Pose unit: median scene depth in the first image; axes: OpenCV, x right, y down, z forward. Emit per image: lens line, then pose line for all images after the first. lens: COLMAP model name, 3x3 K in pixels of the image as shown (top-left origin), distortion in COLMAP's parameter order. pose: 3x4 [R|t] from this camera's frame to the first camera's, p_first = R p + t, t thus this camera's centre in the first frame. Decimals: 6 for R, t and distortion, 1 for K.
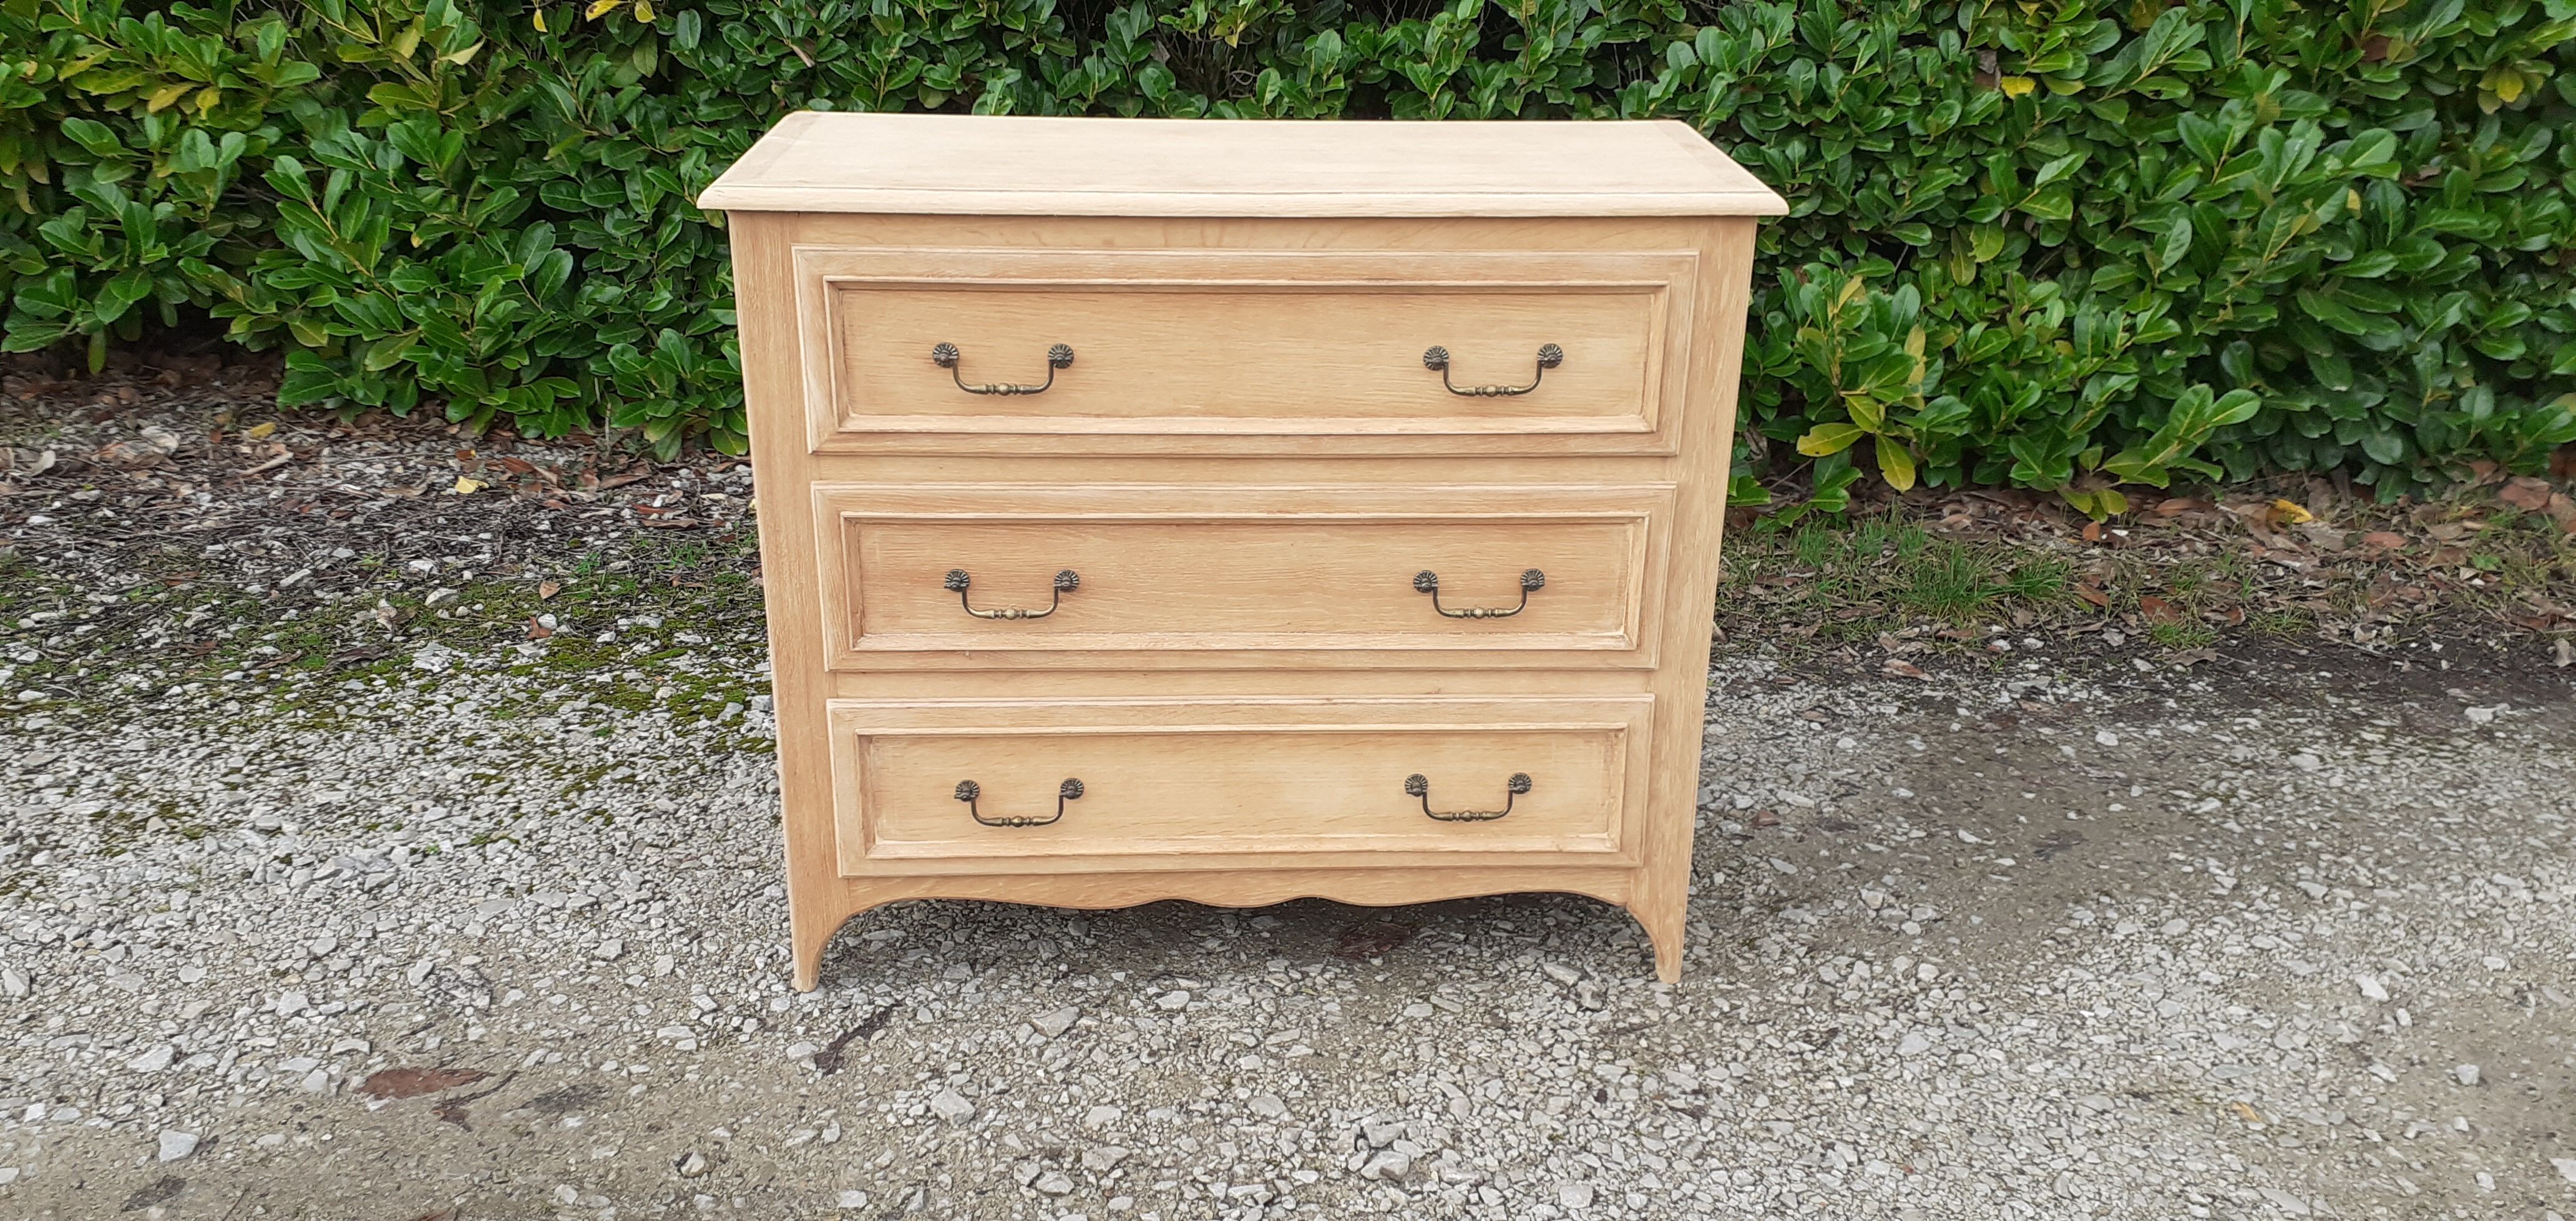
lens RADIAL K [[2047.0, 0, 1294.8], [0, 2047.0, 585.3], [0, 0, 1]] dist [0.125292, -0.285509]
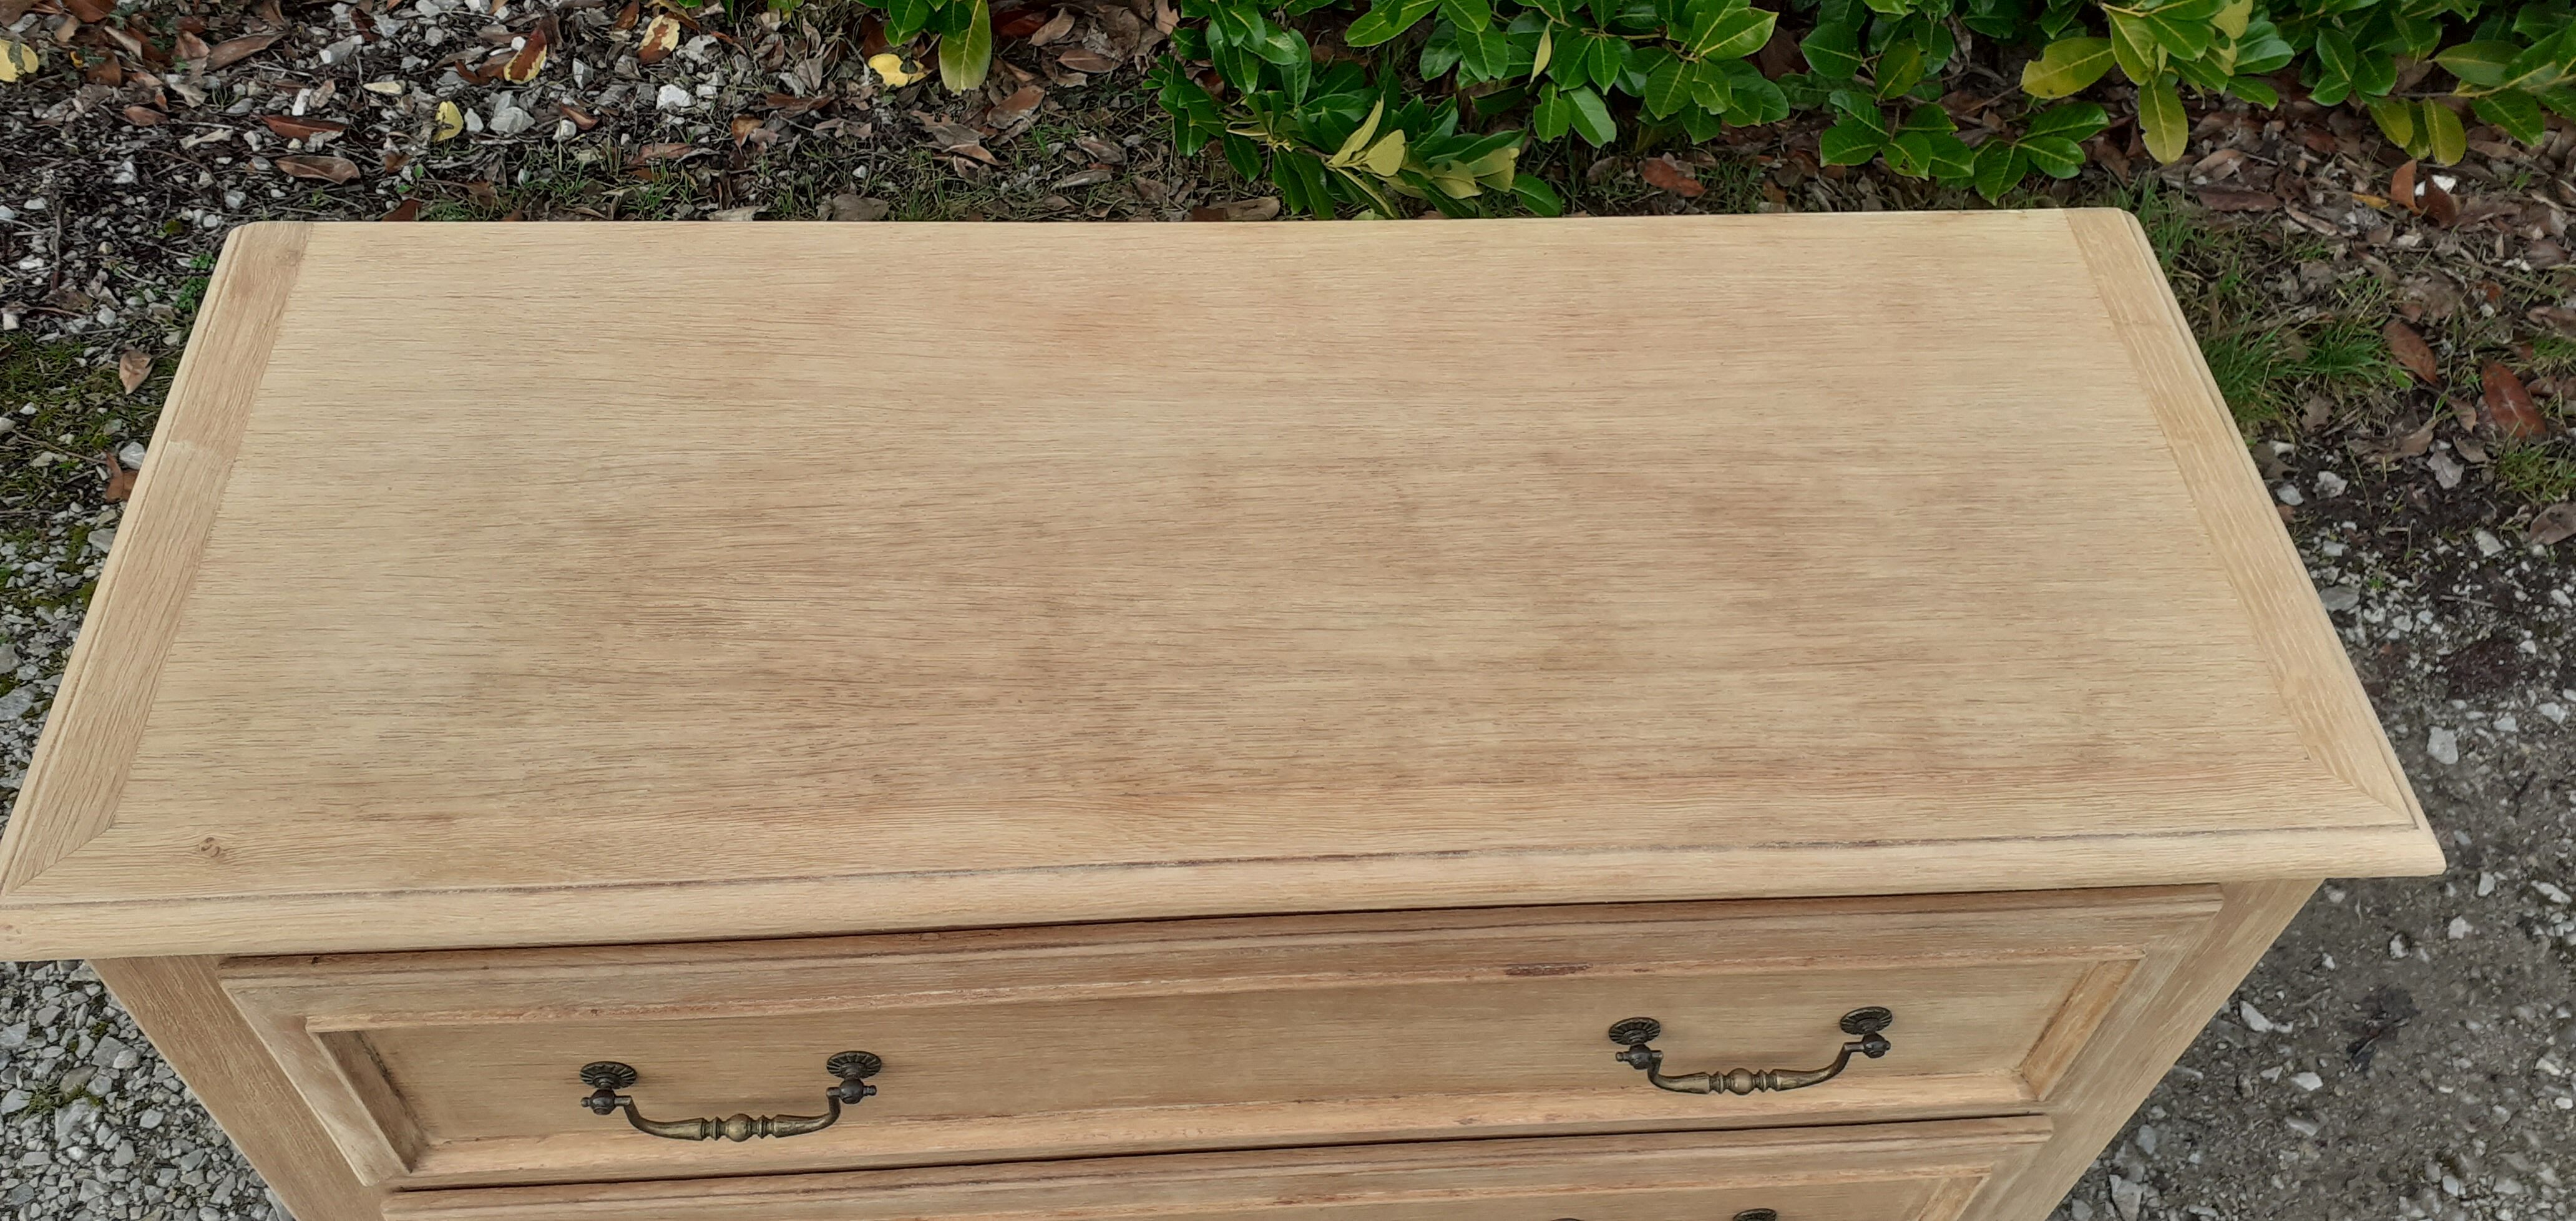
lens RADIAL K [[2079.3, 0, 1289.1], [0, 2079.3, 601.2], [0, 0, 1]] dist [0.011570, -0.014062]
pose [[0.999235, 0.000123, 0.039112, -0.026978], [-0.019115, 0.873967, 0.485609, -0.369836], [-0.034123, -0.485985, 0.873300, 0.526027]]
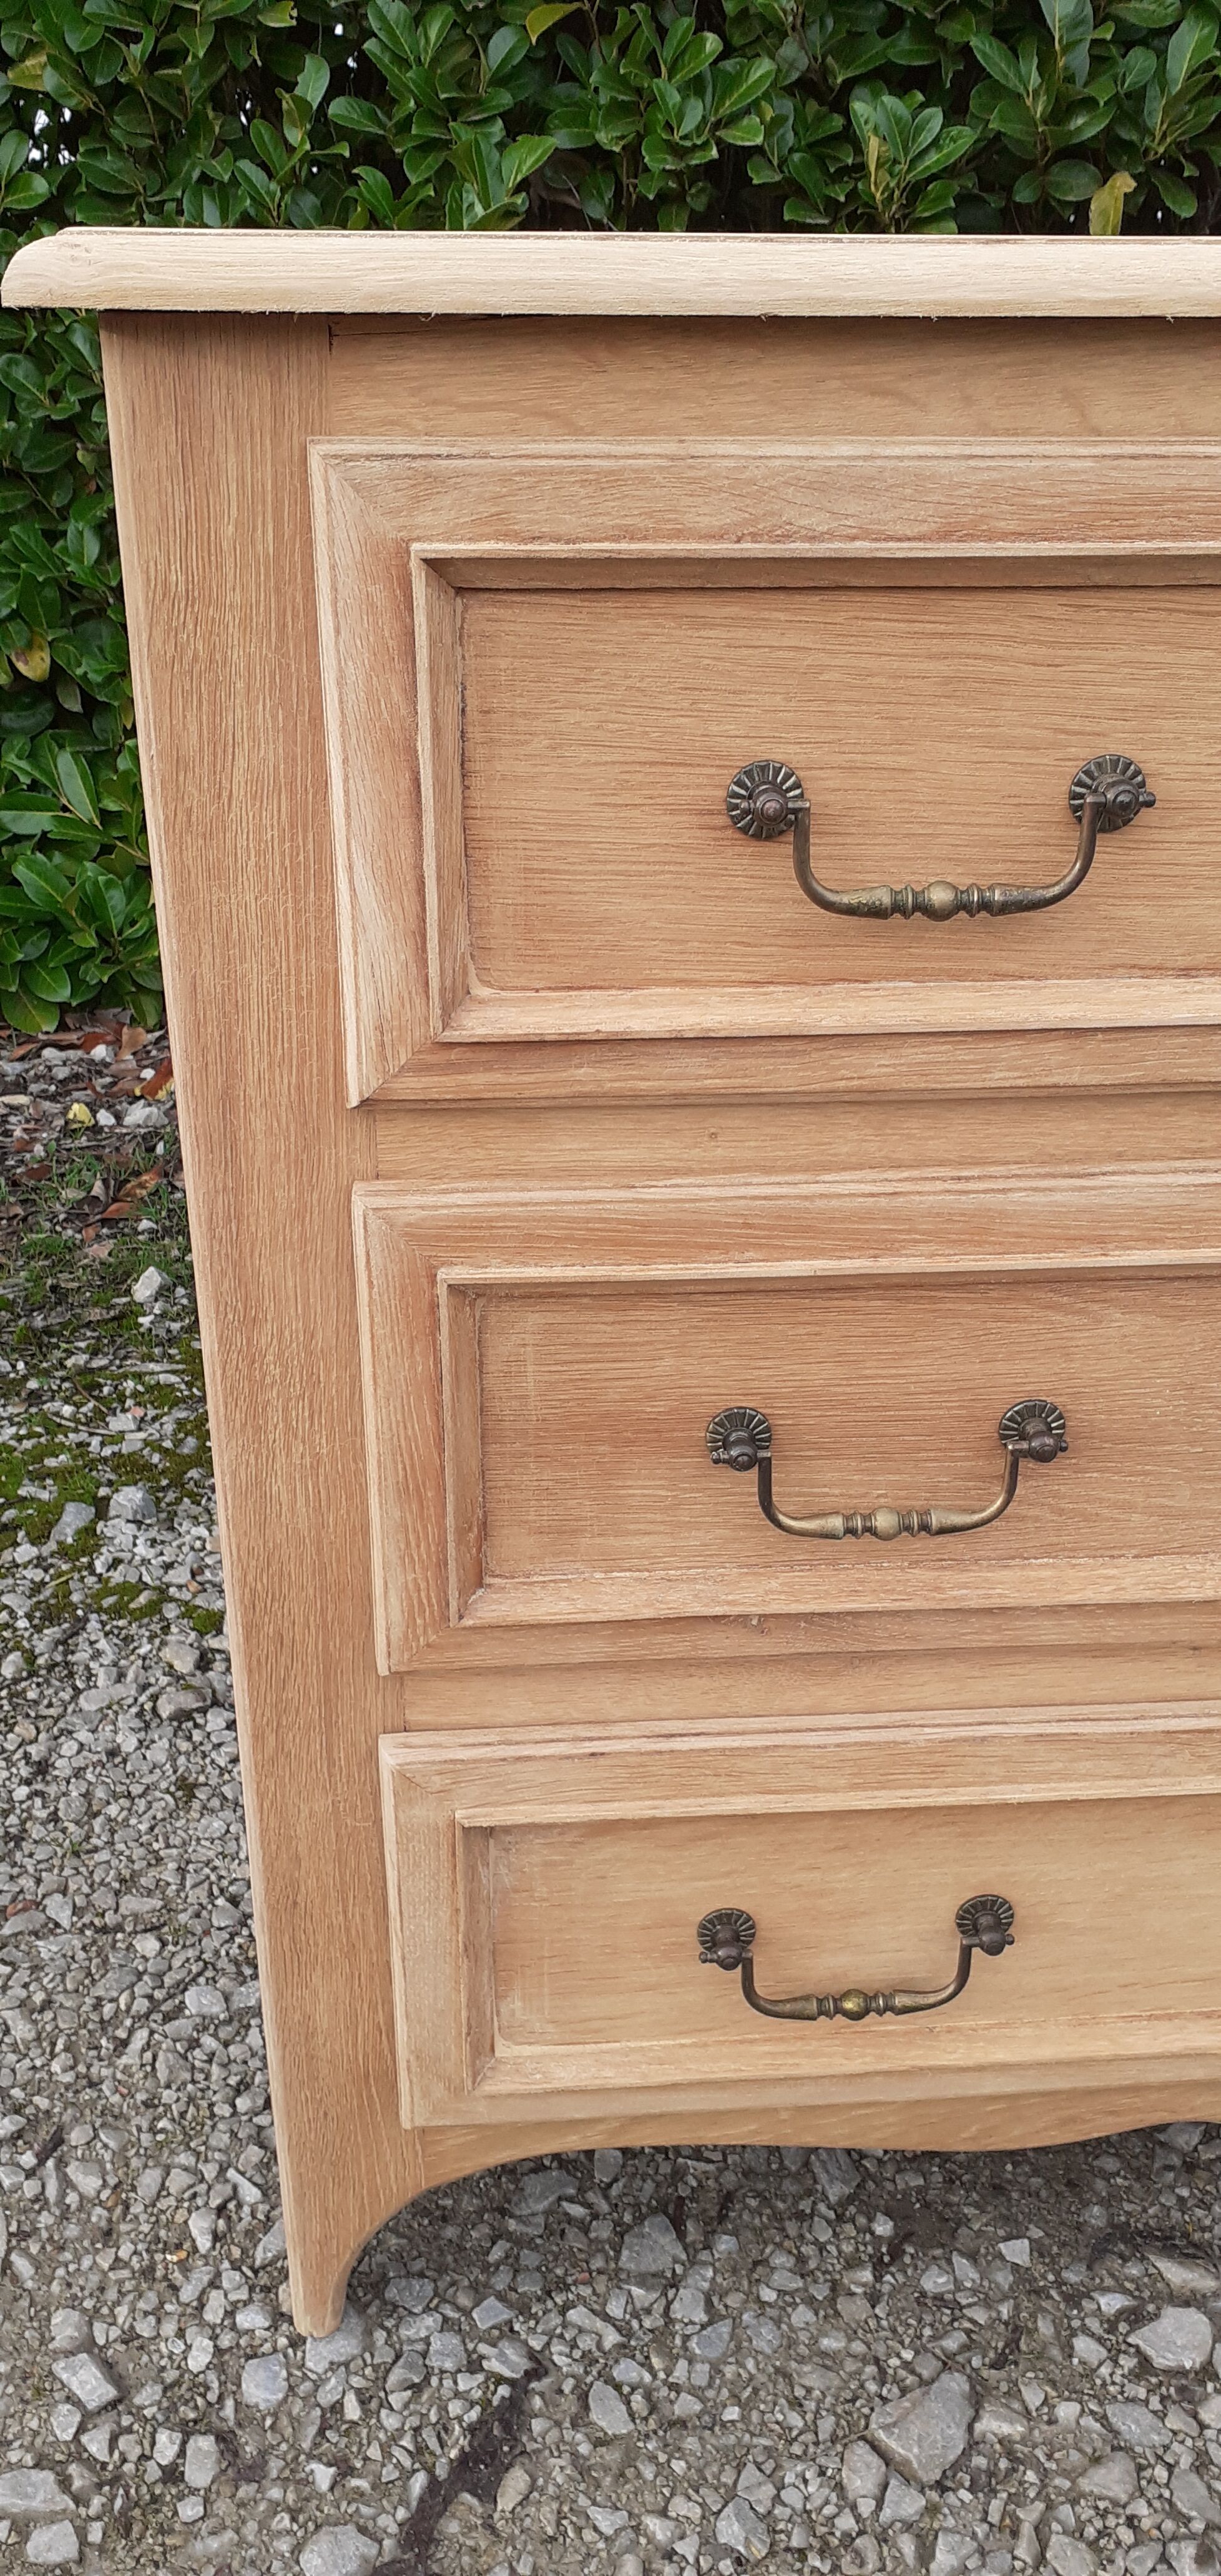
lens RADIAL K [[2079.3, 0, 625.8], [0, 2079.3, 1284.7], [0, 0, 1]] dist [0.011570, -0.014062]
pose [[0.999518, -0.024145, 0.019536, -0.167456], [0.022572, 0.996771, 0.077063, -0.050926], [-0.021334, -0.076585, 0.996835, 0.554727]]
